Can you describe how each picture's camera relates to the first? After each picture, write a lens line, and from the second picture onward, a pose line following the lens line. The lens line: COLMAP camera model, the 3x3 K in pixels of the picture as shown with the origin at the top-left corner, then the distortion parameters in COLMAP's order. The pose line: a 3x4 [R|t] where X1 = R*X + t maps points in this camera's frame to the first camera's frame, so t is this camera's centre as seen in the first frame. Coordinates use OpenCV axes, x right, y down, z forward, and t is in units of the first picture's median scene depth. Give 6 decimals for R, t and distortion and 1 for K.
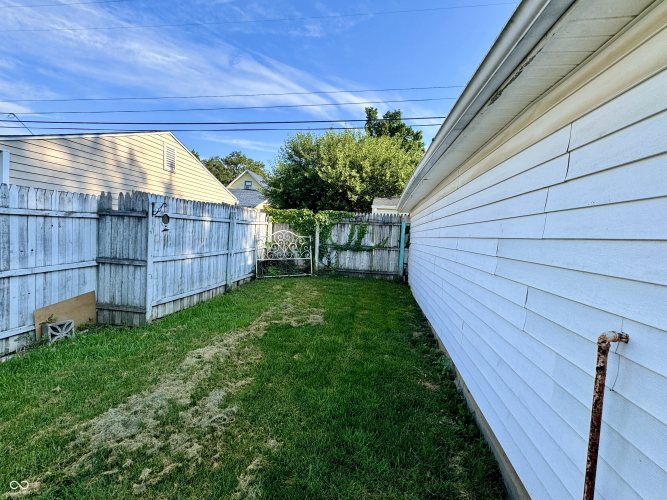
lens RADIAL K [[331.3, 0, 333.5], [0, 331.3, 250.0], [0, 0, 1]] dist [-0.000782, -0.000070]
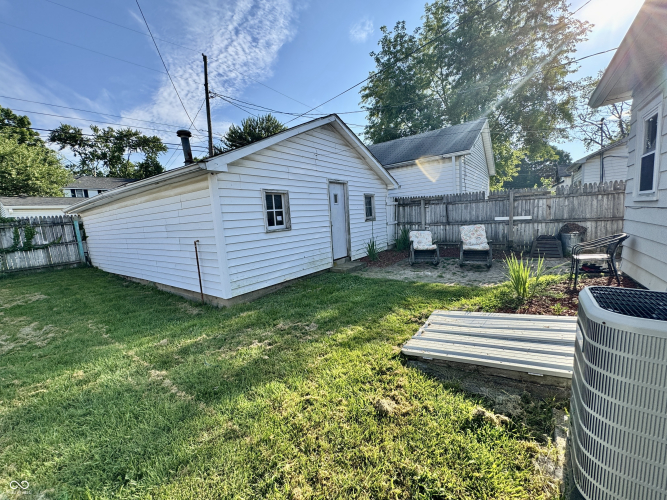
lens RADIAL K [[267.4, 0, 331.3], [0, 267.4, 248.9], [0, 0, 1]] dist [-0.001901, -0.000233]
pose [[0.476764, -0.192789, 0.857629, -0.220480], [0.136892, 0.980033, 0.144205, 0.007853], [-0.868307, 0.048651, 0.493636, -0.360877]]
